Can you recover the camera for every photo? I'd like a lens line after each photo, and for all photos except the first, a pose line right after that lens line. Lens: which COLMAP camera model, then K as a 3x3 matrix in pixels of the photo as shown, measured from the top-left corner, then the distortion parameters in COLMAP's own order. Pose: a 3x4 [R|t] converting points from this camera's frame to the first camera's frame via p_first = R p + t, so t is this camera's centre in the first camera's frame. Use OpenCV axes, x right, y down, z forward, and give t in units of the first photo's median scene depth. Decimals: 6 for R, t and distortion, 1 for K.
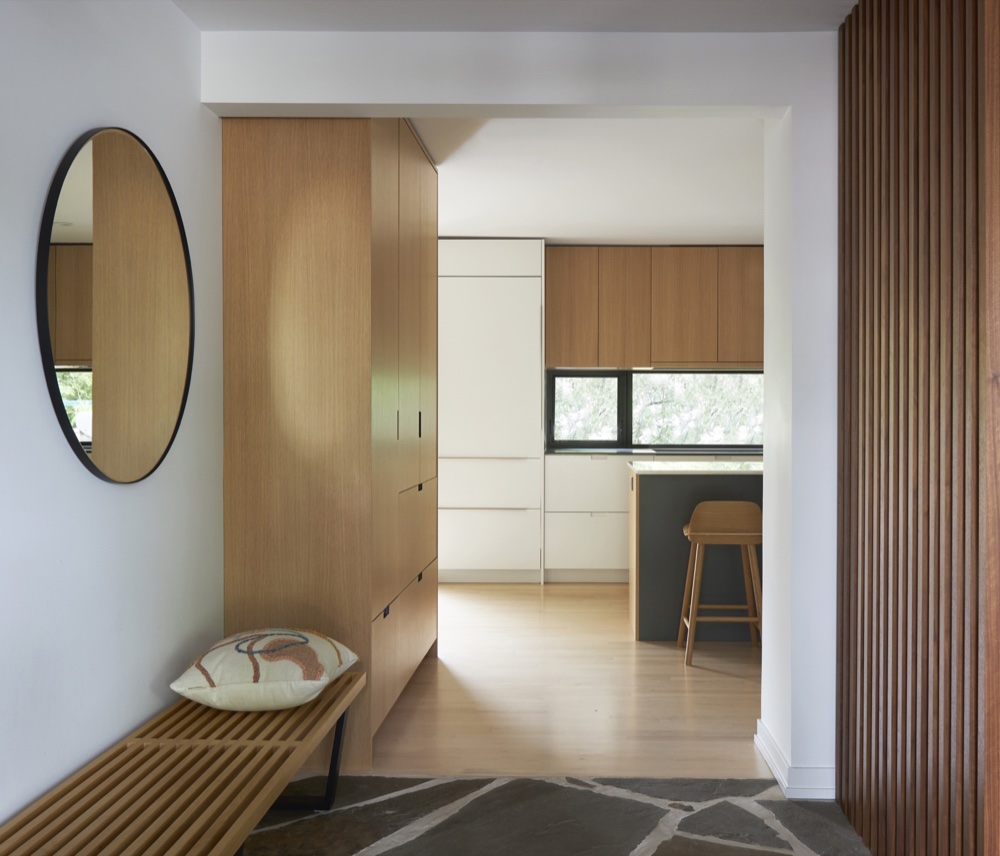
lens RADIAL K [[712.8, 0, 499.7], [0, 712.8, 426.9], [0, 0, 1]] dist [-0.000364, -0.000025]
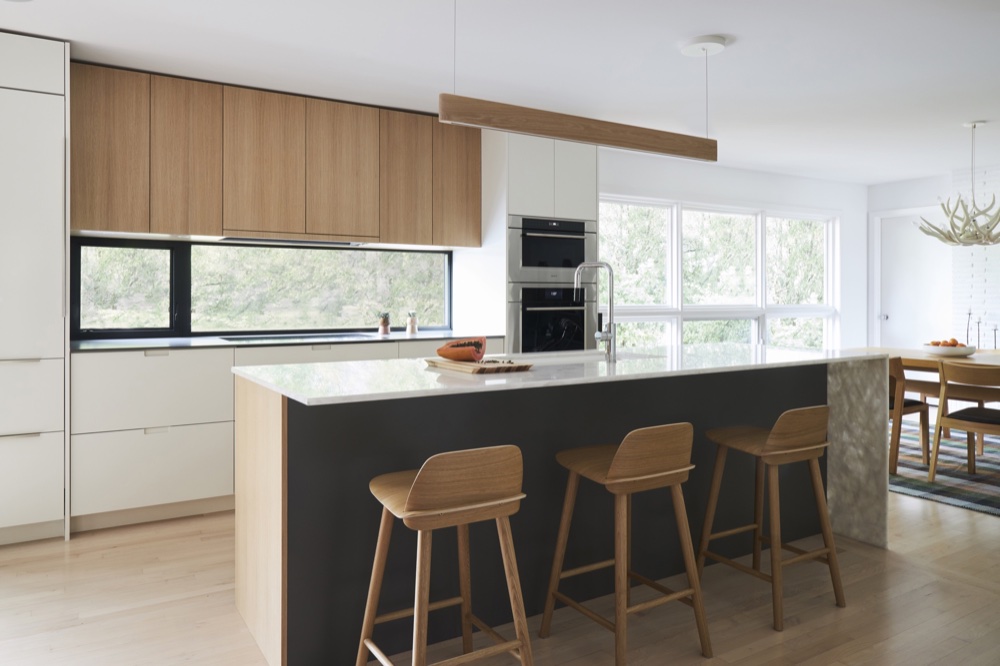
lens RADIAL K [[706.5, 0, 489.8], [0, 706.5, 303.8], [0, 0, 1]] dist [-0.013921, 0.000126]
pose [[0.812156, -0.005878, 0.583411, -0.004047], [0.005677, 0.999982, 0.002173, -0.008822], [-0.583413, 0.001547, 0.812174, 0.186023]]
